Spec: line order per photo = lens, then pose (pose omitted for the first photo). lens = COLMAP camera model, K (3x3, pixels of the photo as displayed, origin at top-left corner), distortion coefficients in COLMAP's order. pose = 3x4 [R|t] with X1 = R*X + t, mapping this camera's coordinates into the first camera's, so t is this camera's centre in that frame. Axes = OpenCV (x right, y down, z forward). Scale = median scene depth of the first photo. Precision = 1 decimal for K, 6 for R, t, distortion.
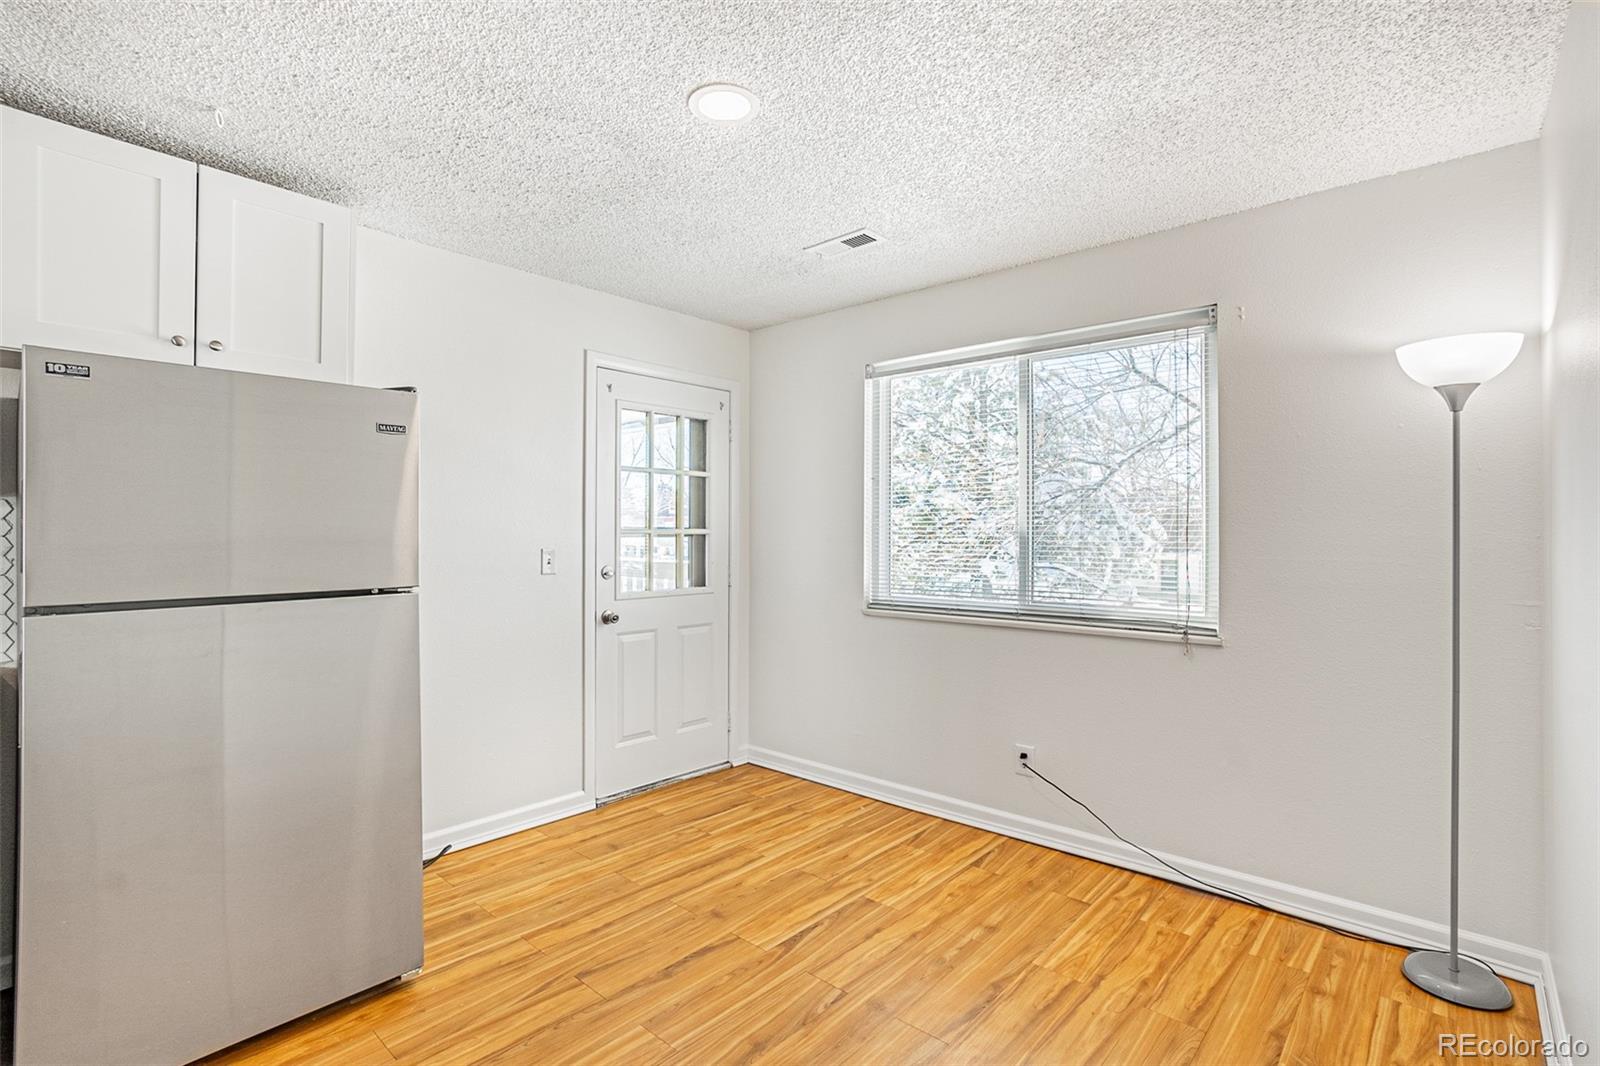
lens RADIAL K [[758.9, 0, 804.8], [0, 758.9, 529.1], [0, 0, 1]] dist [-0.043065, 0.022595]
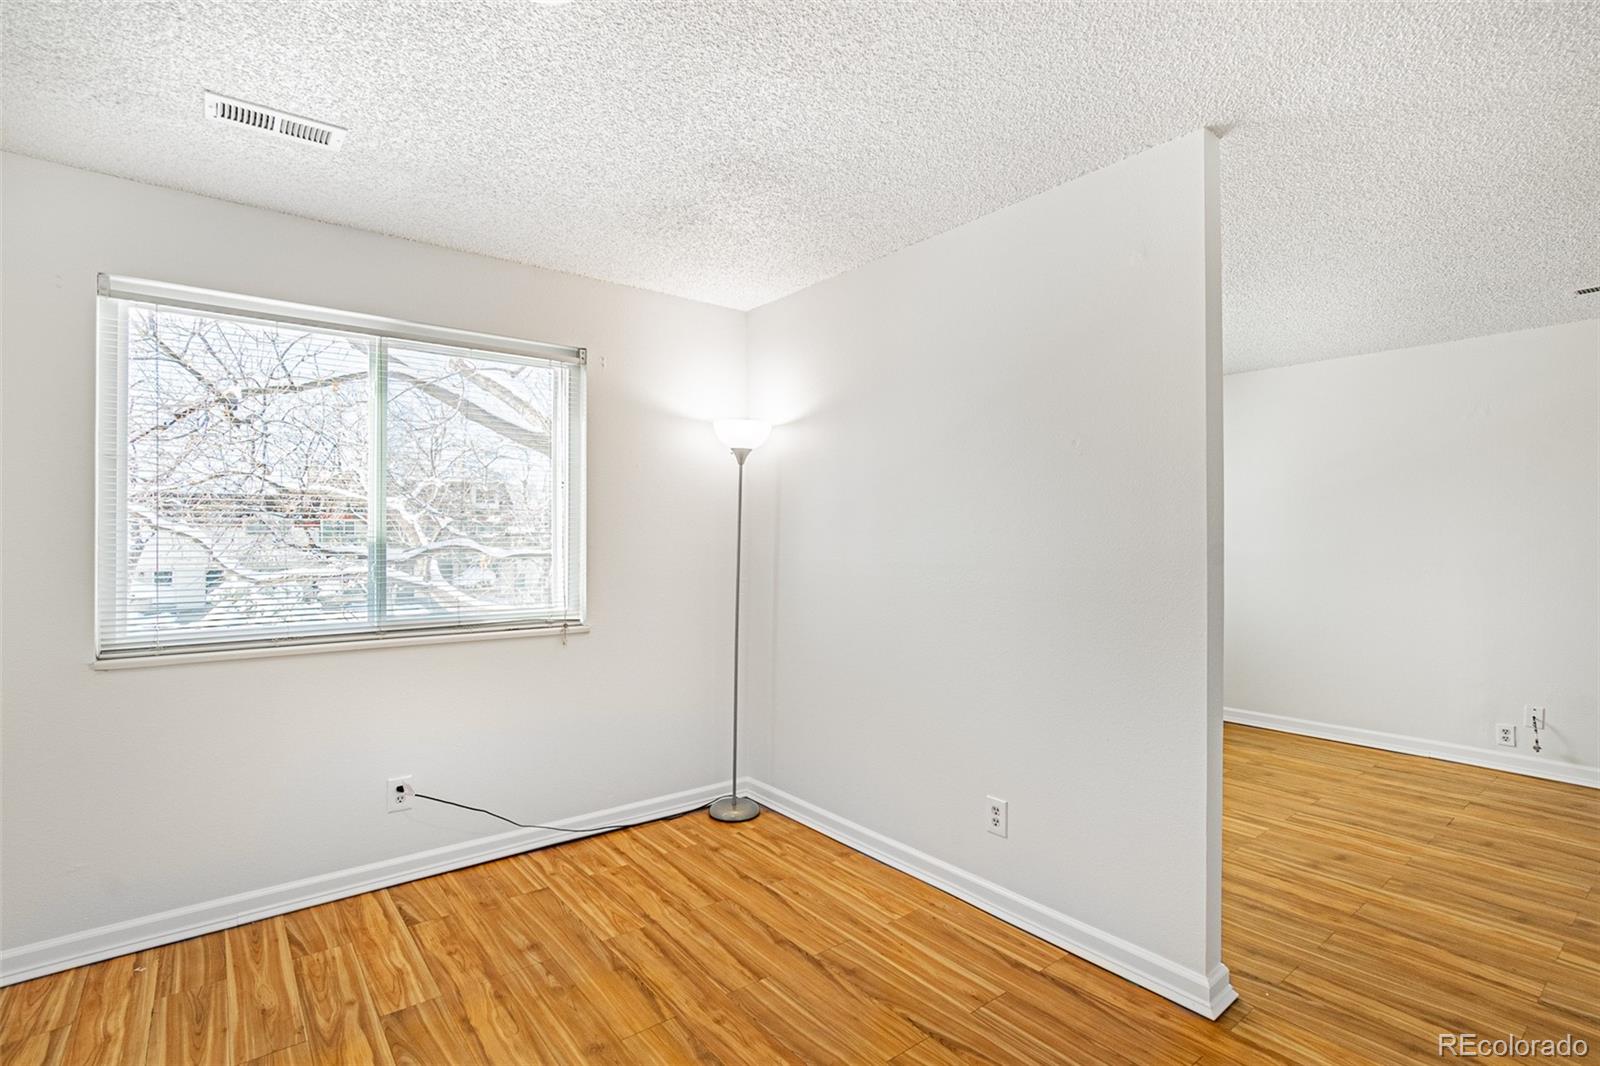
lens RADIAL K [[758.9, 0, 804.8], [0, 758.9, 529.1], [0, 0, 1]] dist [-0.043065, 0.022595]
pose [[0.178170, 0.004045, 0.983991, -0.577950], [-0.005462, 0.999980, -0.003121, -0.008168], [-0.983985, -0.004818, 0.178188, 0.430646]]
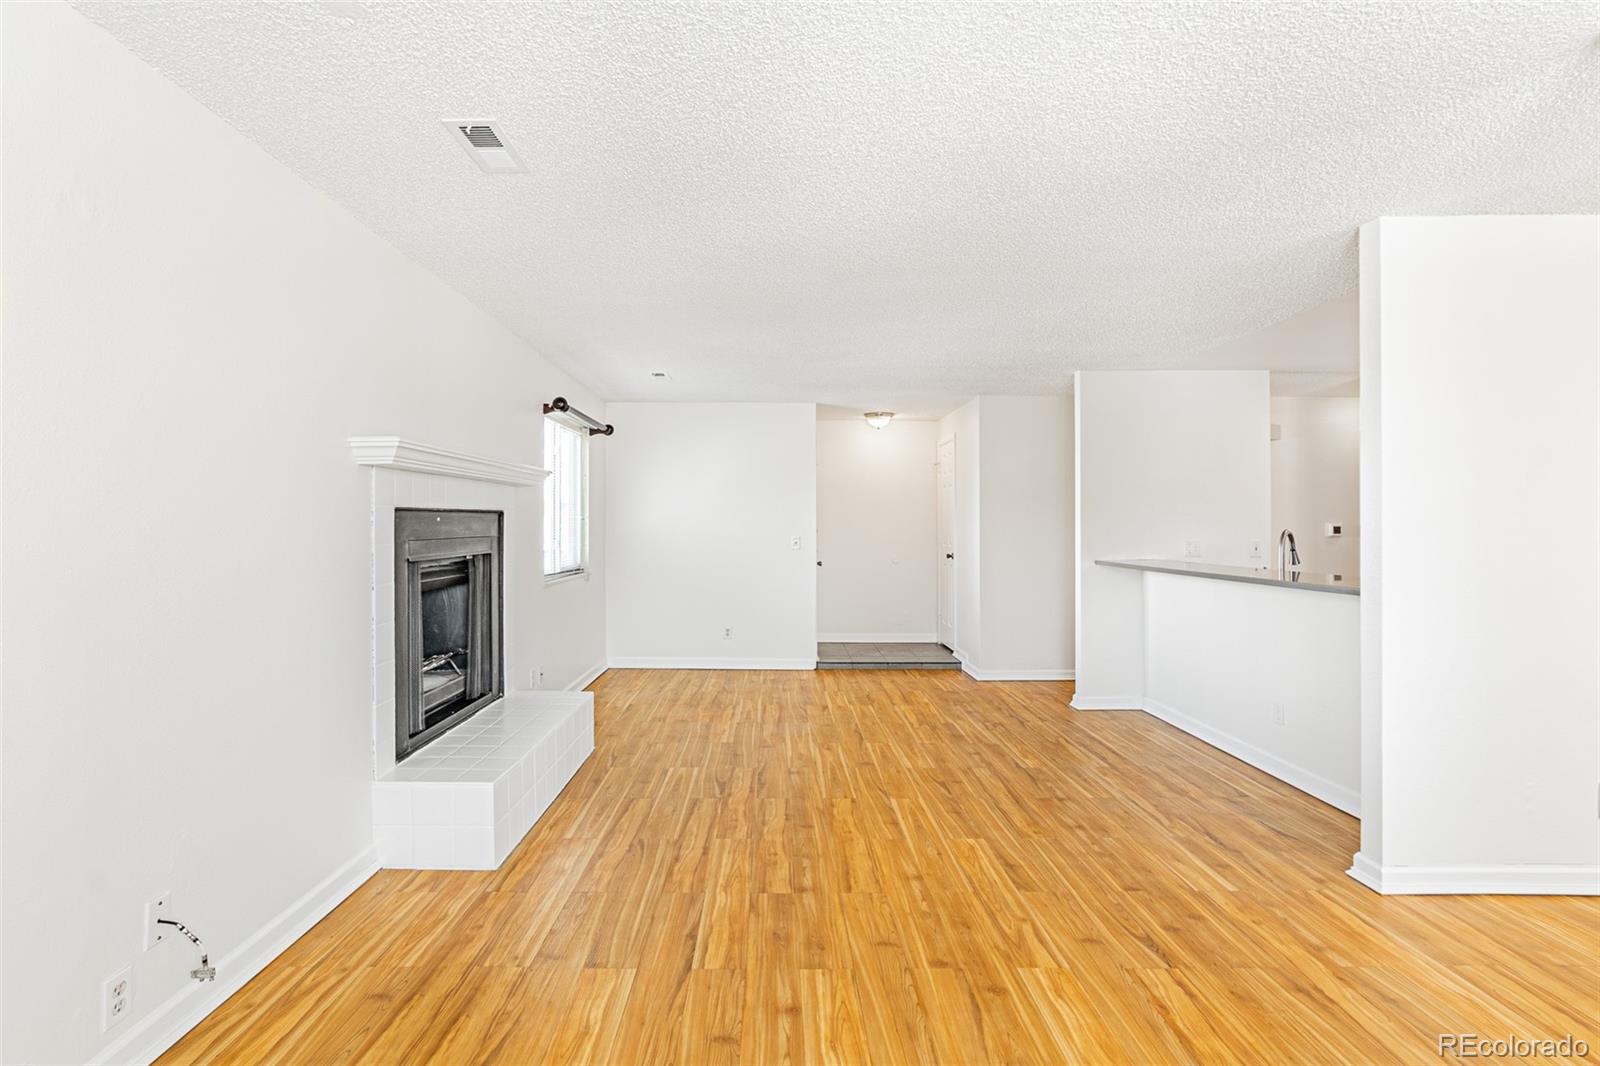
lens RADIAL K [[775.9, 0, 769.1], [0, 775.9, 524.9], [0, 0, 1]] dist [-0.046528, 0.024832]
pose [[-0.752200, -0.004198, -0.658922, 1.180219], [0.001690, 0.999964, -0.008301, -0.002174], [0.658933, -0.007358, -0.752165, 0.157484]]
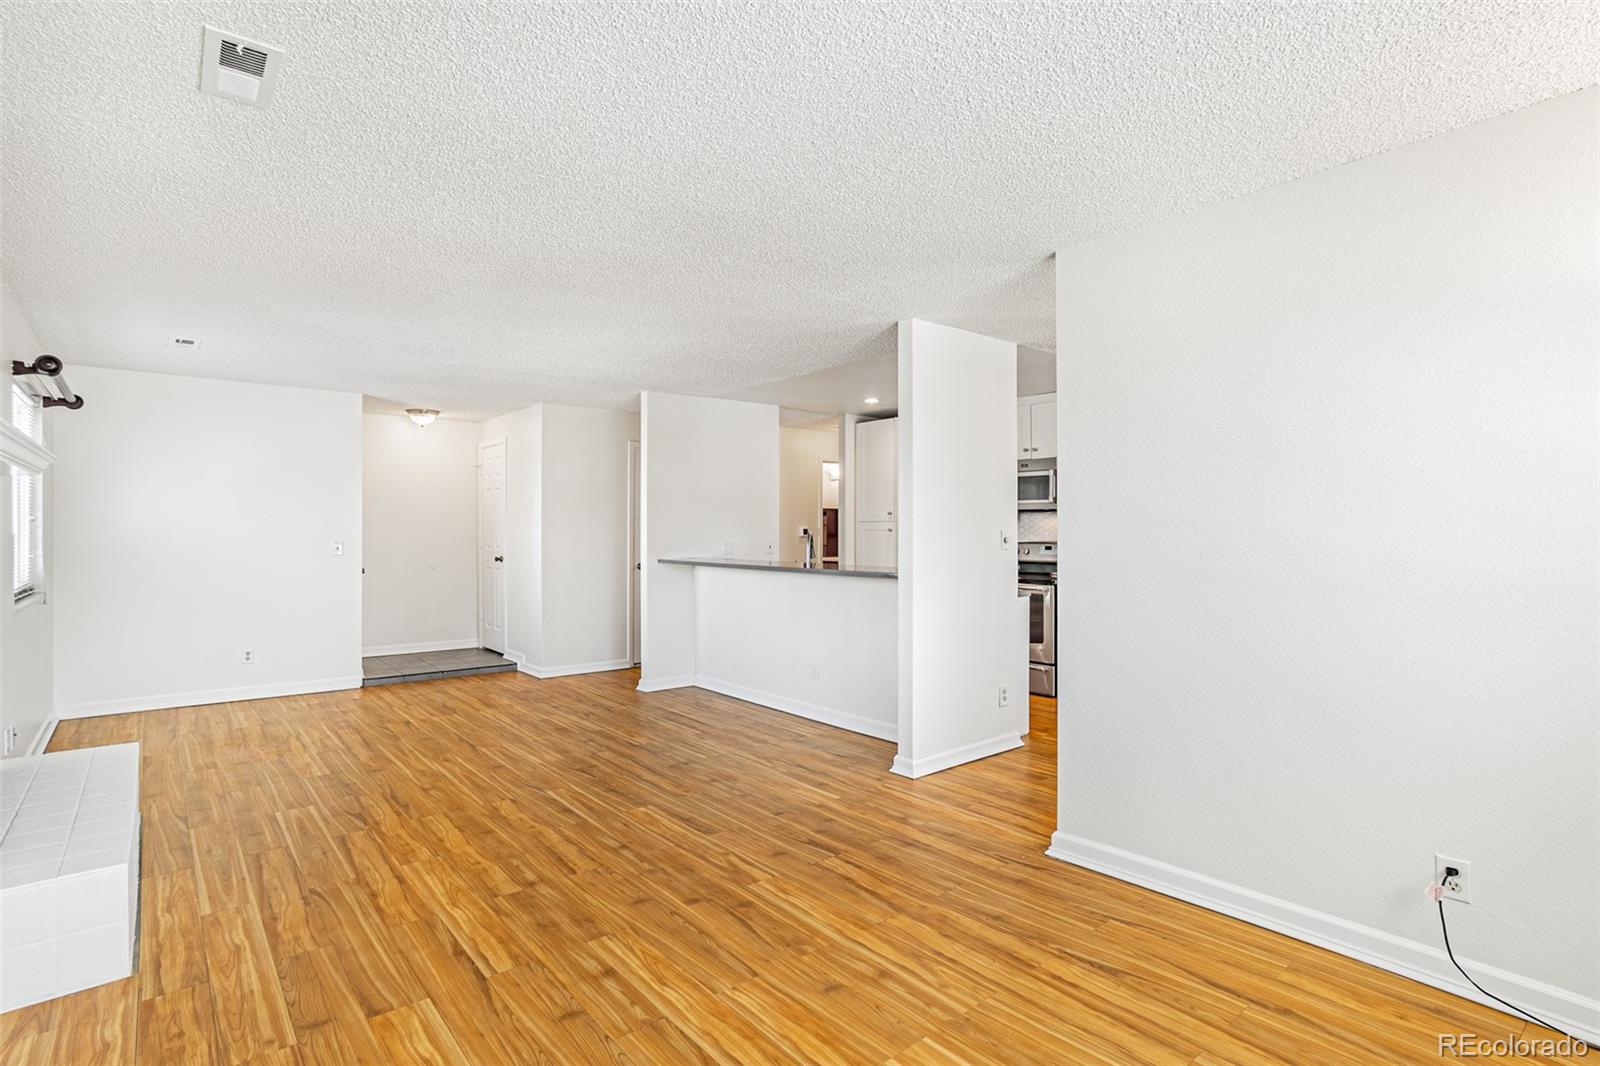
lens RADIAL K [[788.3, 0, 753.8], [0, 788.3, 529.6], [0, 0, 1]] dist [-0.043081, 0.028175]
pose [[-0.181642, -0.001182, -0.983364, 1.462726], [0.006347, 0.999977, -0.002374, -0.005714], [0.983344, -0.006673, -0.181630, -0.085982]]
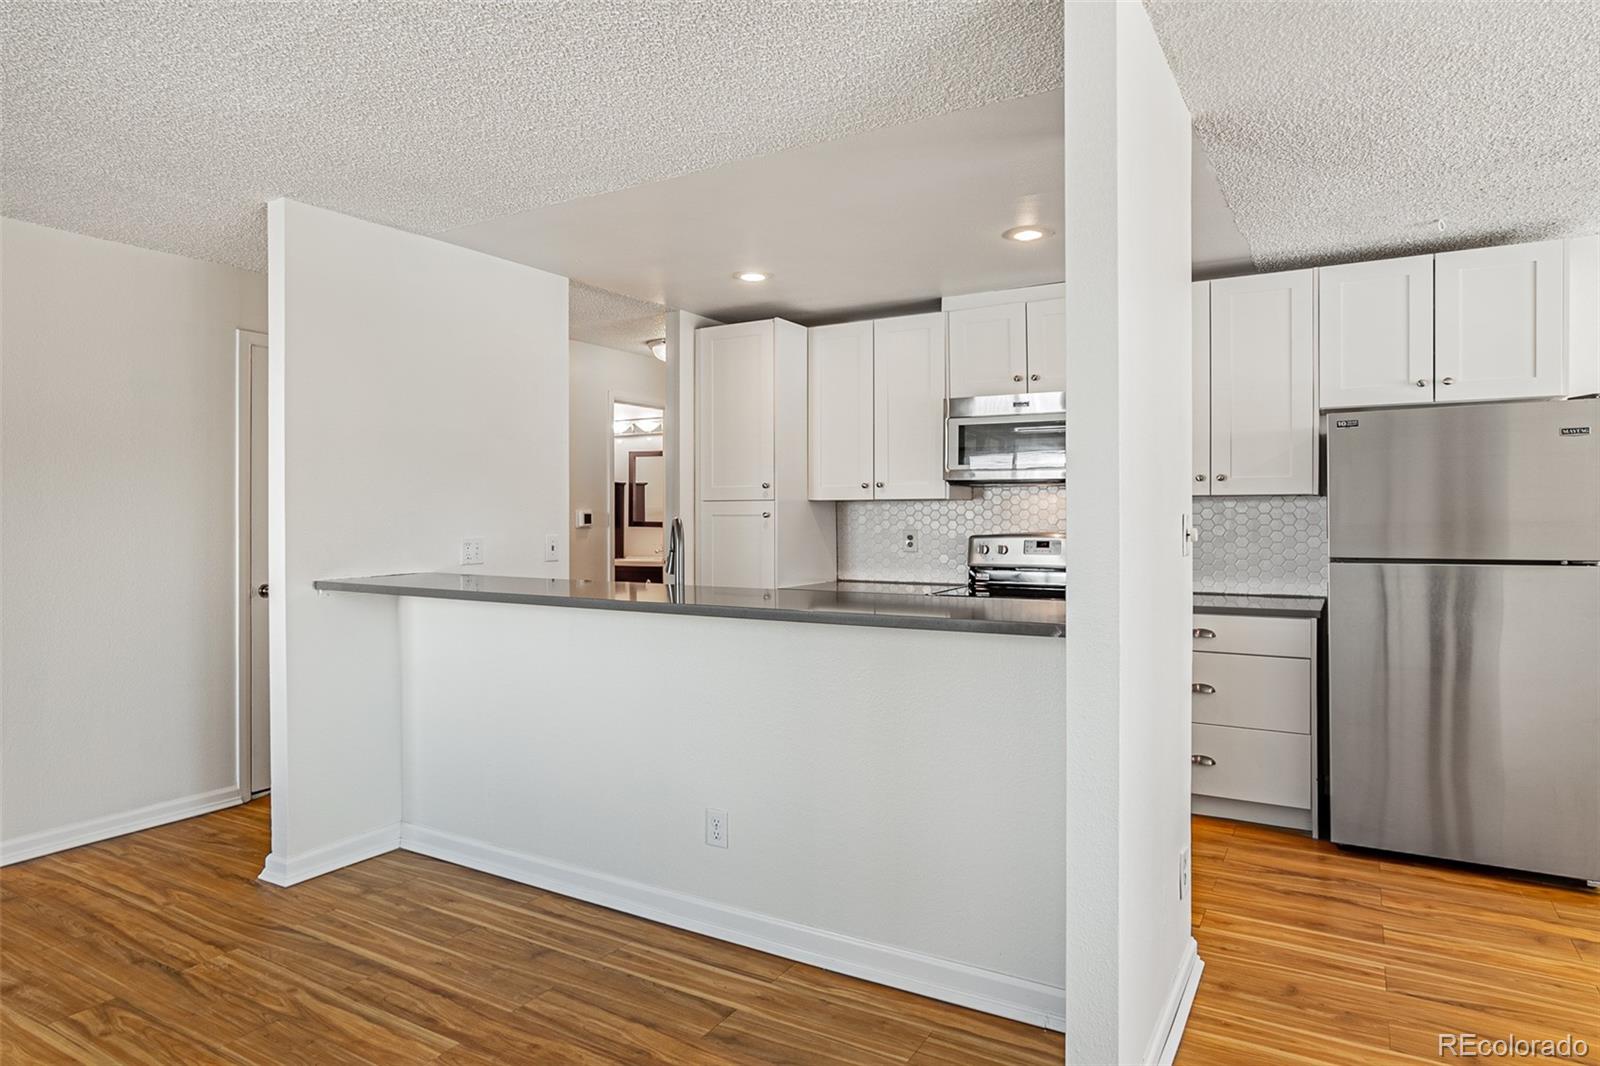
lens RADIAL K [[934.3, 0, 780.2], [0, 934.3, 515.0], [0, 0, 1]] dist [-0.000794, 0.001317]
pose [[0.182695, -0.008562, -0.983132, 0.534054], [0.004150, 0.999960, -0.007938, 0.007367], [0.983161, -0.002630, 0.182723, -0.415929]]
